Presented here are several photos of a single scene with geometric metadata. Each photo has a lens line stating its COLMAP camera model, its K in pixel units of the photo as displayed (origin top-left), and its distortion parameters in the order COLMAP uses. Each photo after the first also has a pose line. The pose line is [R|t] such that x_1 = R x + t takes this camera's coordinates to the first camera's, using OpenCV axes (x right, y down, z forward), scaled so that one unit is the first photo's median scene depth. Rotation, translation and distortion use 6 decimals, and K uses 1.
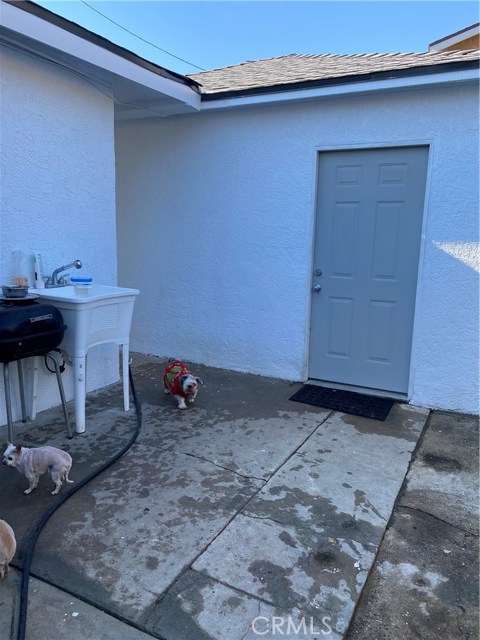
lens RADIAL K [[484.5, 0, 240.1], [0, 484.5, 320.5], [0, 0, 1]] dist [-0.002375, -0.000625]
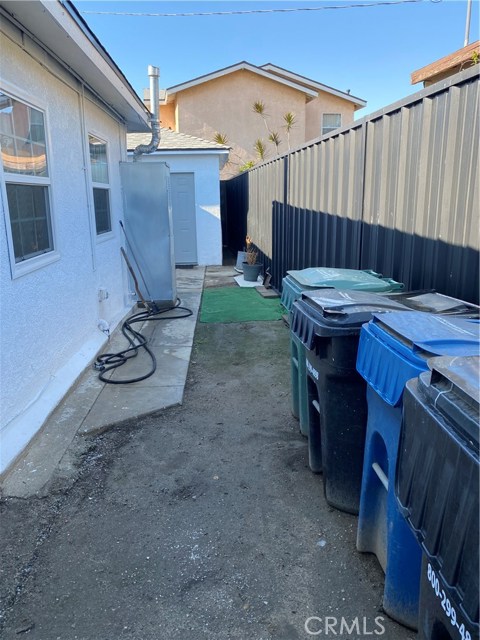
lens RADIAL K [[484.5, 0, 239.7], [0, 484.5, 319.2], [0, 0, 1]] dist [-0.002375, -0.000625]
pose [[0.855103, -0.154382, 0.494939, -0.938879], [0.125891, 0.987894, 0.090645, 0.275974], [-0.502941, -0.015203, 0.864187, -1.645789]]
